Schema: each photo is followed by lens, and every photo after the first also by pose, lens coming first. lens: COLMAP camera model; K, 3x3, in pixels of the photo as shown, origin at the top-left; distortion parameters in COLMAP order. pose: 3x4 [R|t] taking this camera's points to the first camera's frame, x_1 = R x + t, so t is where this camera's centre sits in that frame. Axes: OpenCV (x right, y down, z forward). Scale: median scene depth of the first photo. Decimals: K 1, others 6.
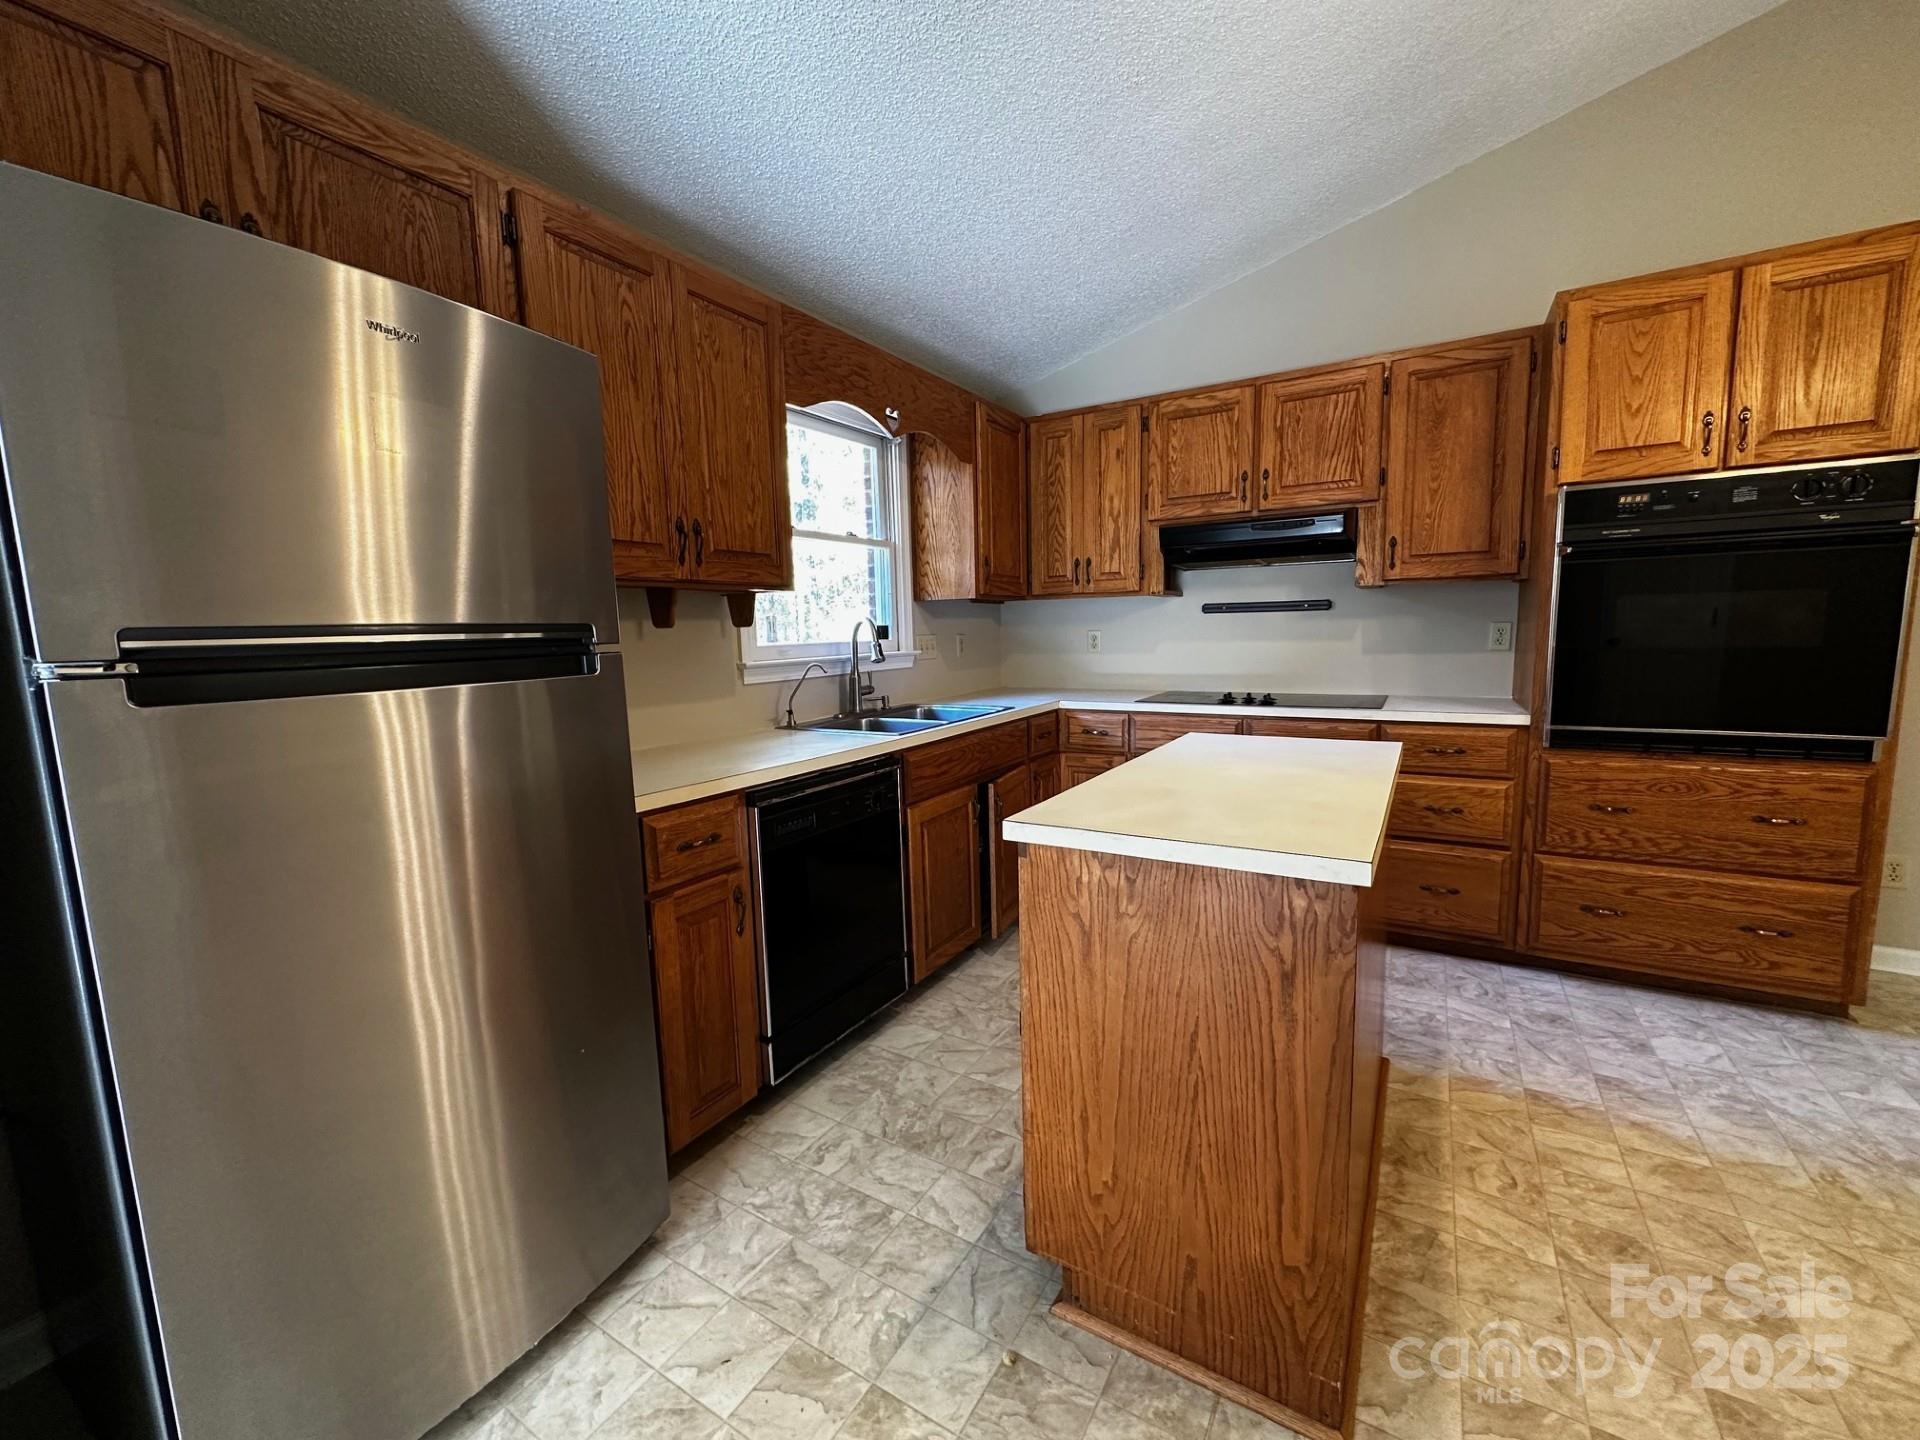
lens RADIAL K [[768.8, 0, 963.2], [0, 768.8, 722.9], [0, 0, 1]] dist [0.000557, -0.000076]
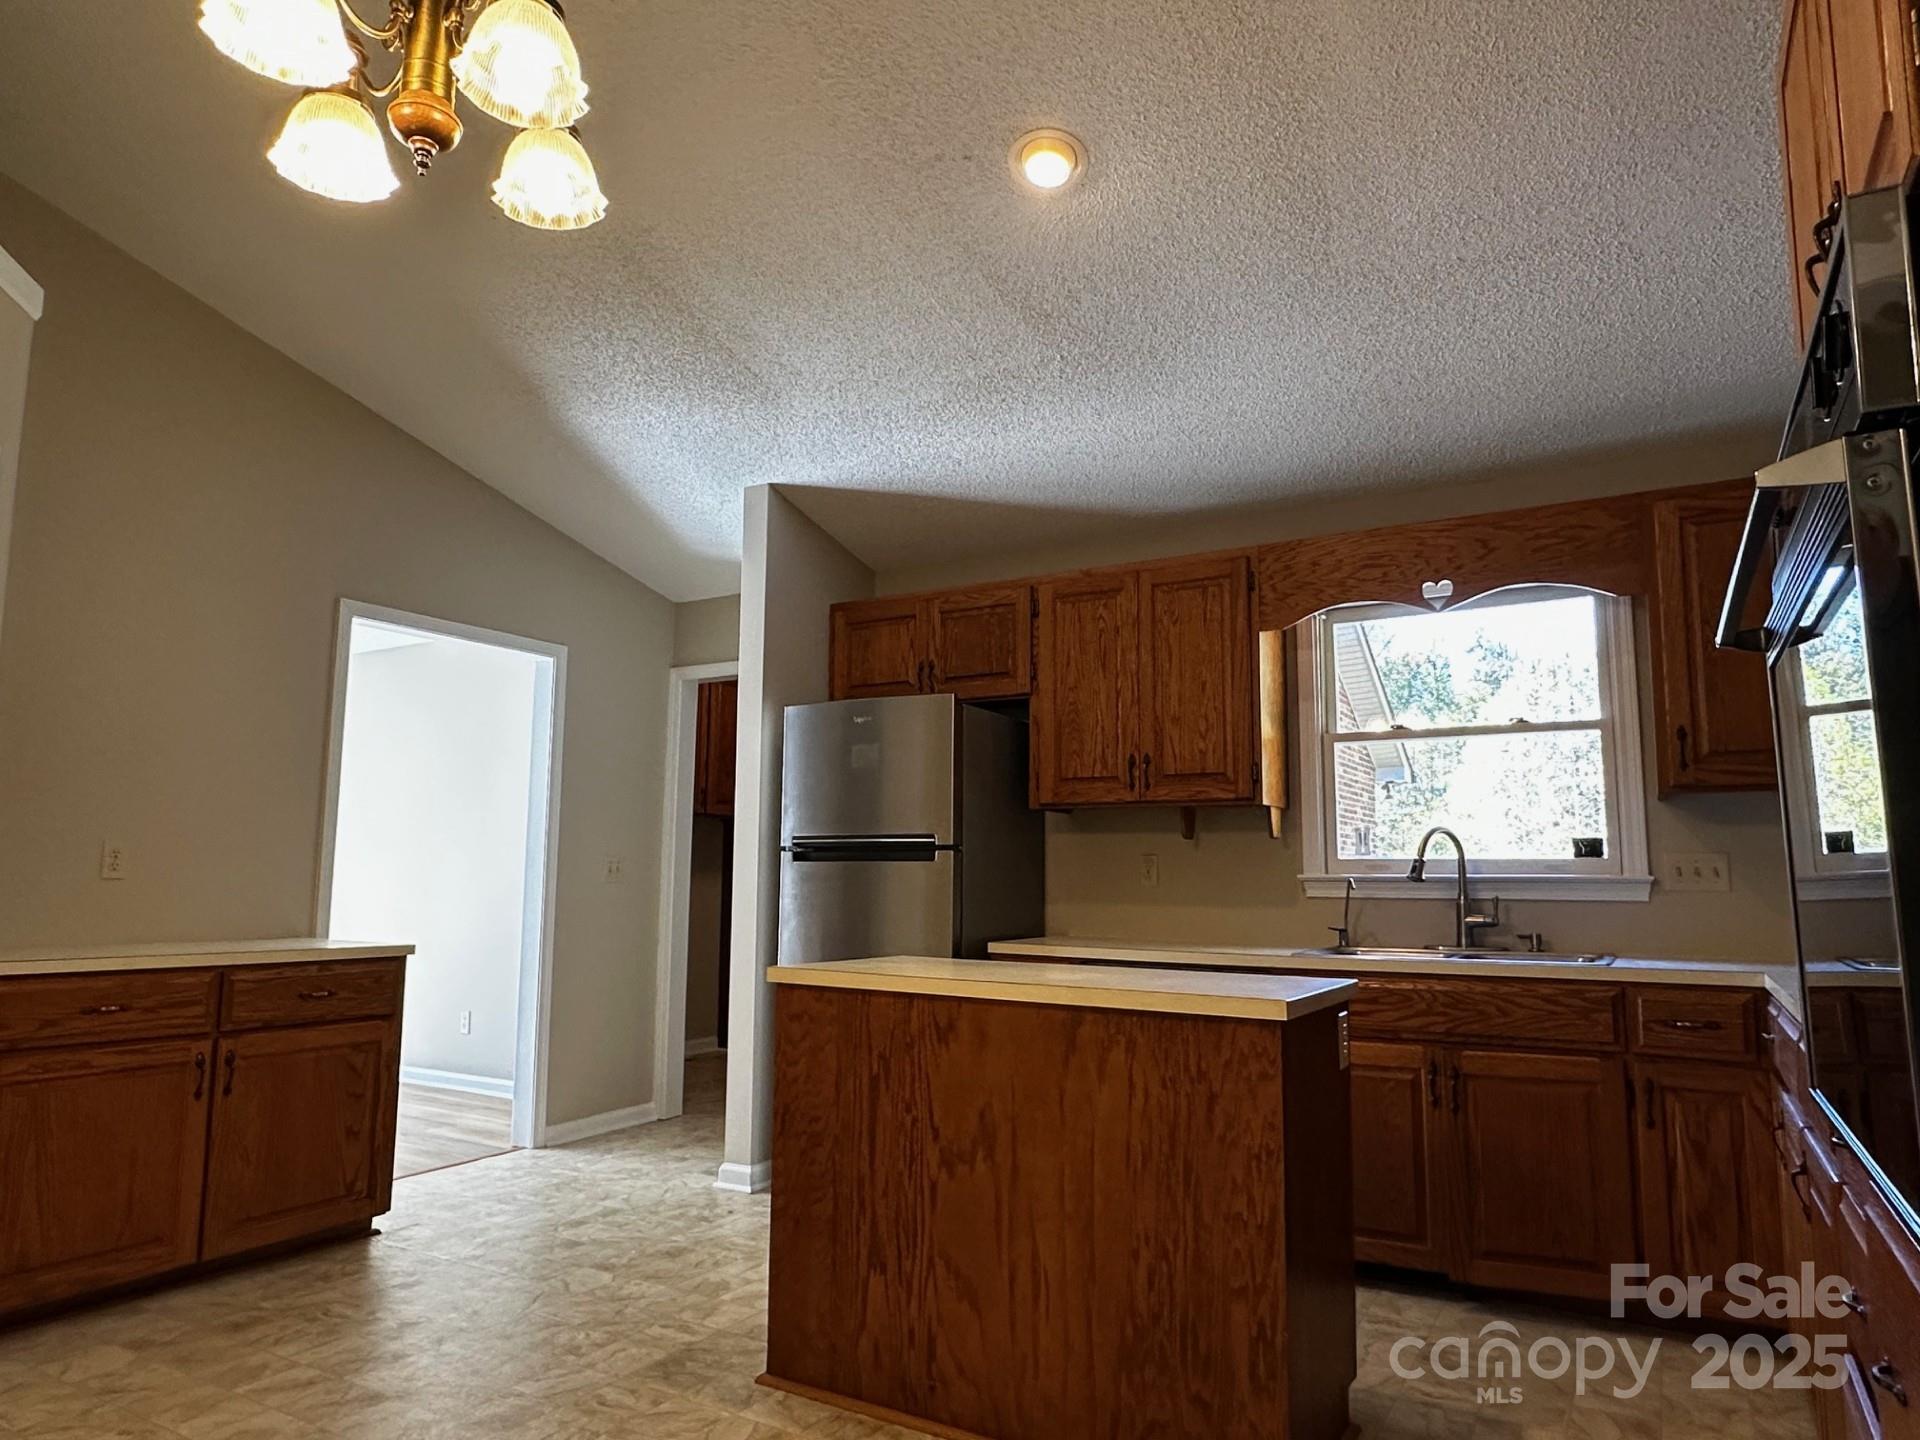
lens RADIAL K [[1188.8, 0, 957.2], [0, 1188.8, 735.6], [0, 0, 1]] dist [-0.002142, -0.000884]
pose [[0.010414, -0.093780, -0.995539, 1.580110], [-0.132233, 0.986720, -0.094332, -0.065627], [0.991164, 0.132626, -0.002125, 0.673427]]
